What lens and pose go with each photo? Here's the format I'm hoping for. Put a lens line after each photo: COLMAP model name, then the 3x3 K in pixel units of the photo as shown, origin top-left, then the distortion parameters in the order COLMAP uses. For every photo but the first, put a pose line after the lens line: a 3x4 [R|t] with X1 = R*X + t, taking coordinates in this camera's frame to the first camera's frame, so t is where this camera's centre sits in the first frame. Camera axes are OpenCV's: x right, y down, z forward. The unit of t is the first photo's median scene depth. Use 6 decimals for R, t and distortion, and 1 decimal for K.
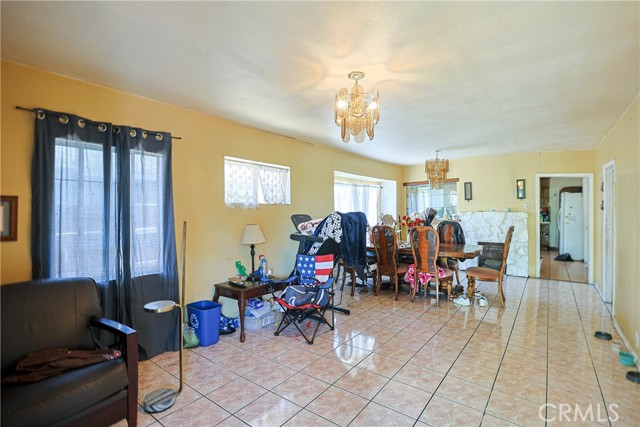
lens RADIAL K [[313.7, 0, 323.0], [0, 313.7, 215.9], [0, 0, 1]] dist [-0.035336, 0.000451]
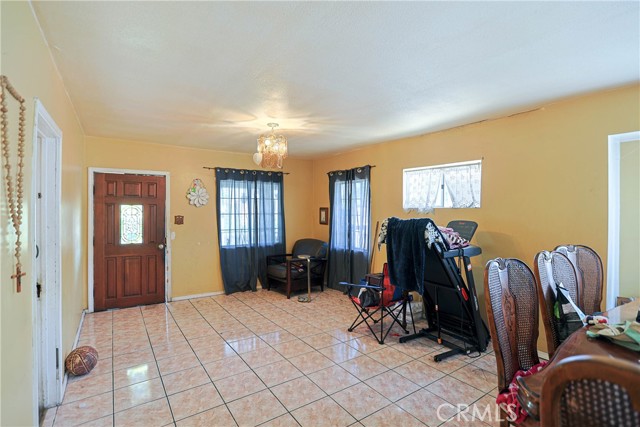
lens RADIAL K [[313.7, 0, 323.0], [0, 313.7, 215.9], [0, 0, 1]] dist [-0.035336, 0.000451]
pose [[-0.334416, 0.011448, -0.942356, 1.135673], [-0.028822, 0.999334, 0.022369, -0.035171], [0.941985, 0.034641, -0.333864, 1.355611]]
